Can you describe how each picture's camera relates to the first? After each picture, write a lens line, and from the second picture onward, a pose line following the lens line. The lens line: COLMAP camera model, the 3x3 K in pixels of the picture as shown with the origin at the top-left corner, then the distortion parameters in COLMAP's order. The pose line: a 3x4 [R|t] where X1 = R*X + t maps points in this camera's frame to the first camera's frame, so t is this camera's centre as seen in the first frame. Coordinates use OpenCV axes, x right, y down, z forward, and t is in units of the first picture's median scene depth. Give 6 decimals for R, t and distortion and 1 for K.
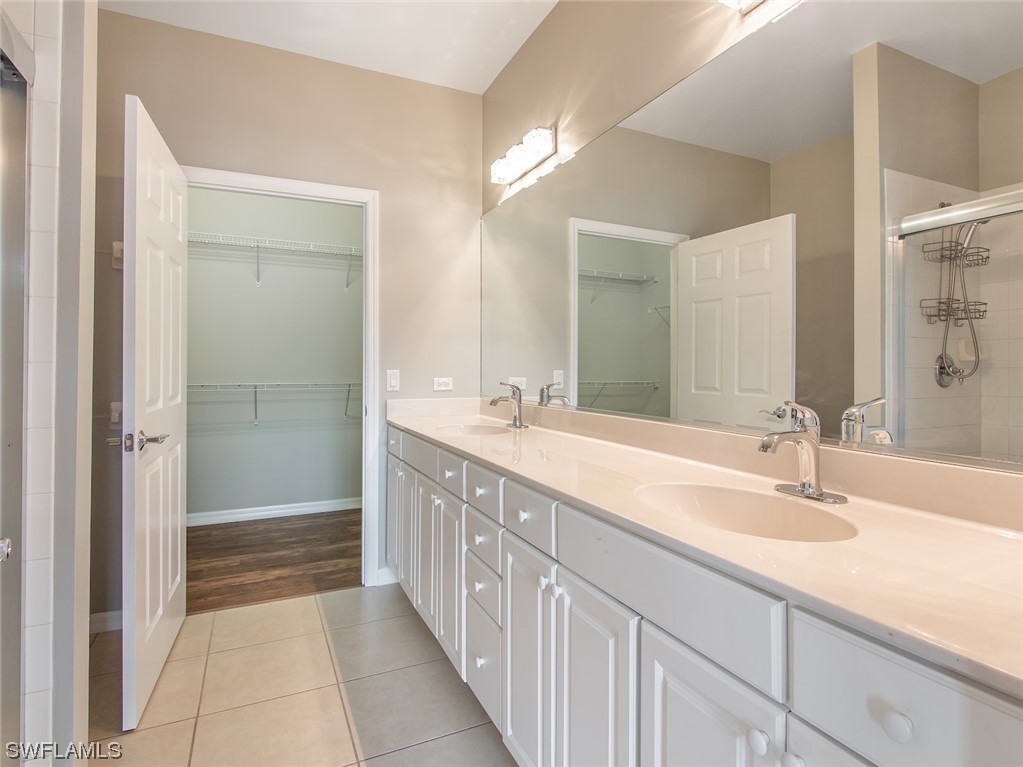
lens RADIAL K [[560.5, 0, 514.4], [0, 560.5, 369.8], [0, 0, 1]] dist [-0.024397, -0.002472]
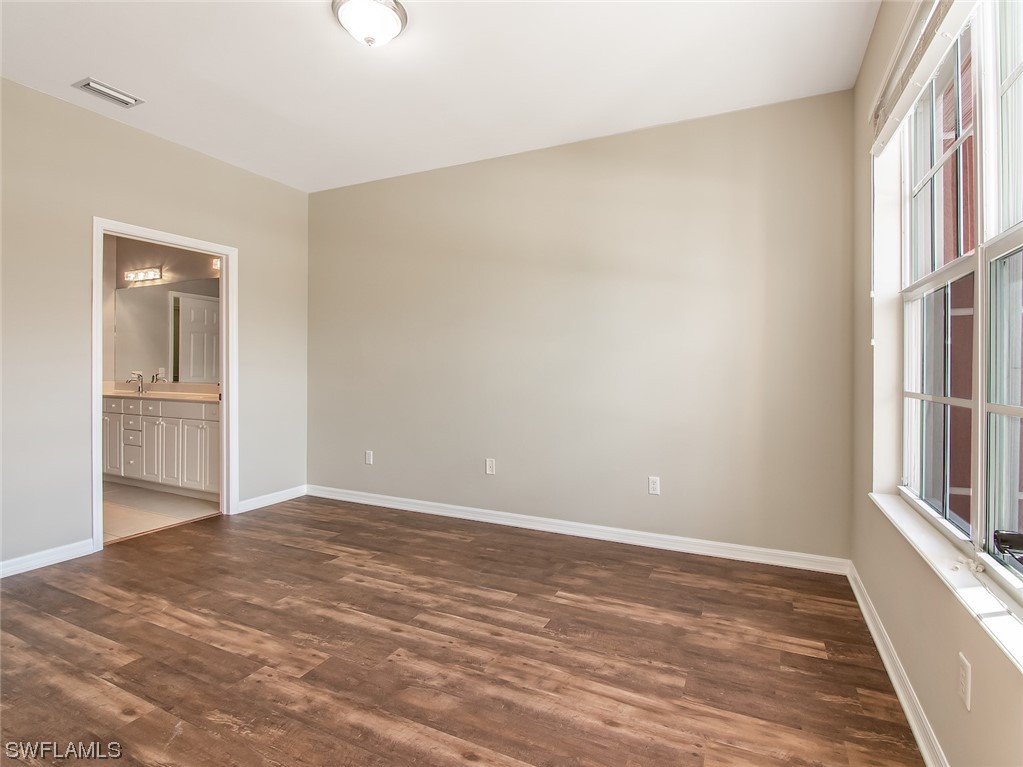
lens RADIAL K [[507.2, 0, 518.4], [0, 507.2, 372.9], [0, 0, 1]] dist [-0.012790, -0.000263]
pose [[0.767902, 0.001950, 0.640565, -0.116065], [-0.006266, 0.999970, 0.004467, 0.003158], [-0.640537, -0.007444, 0.767891, -1.443573]]
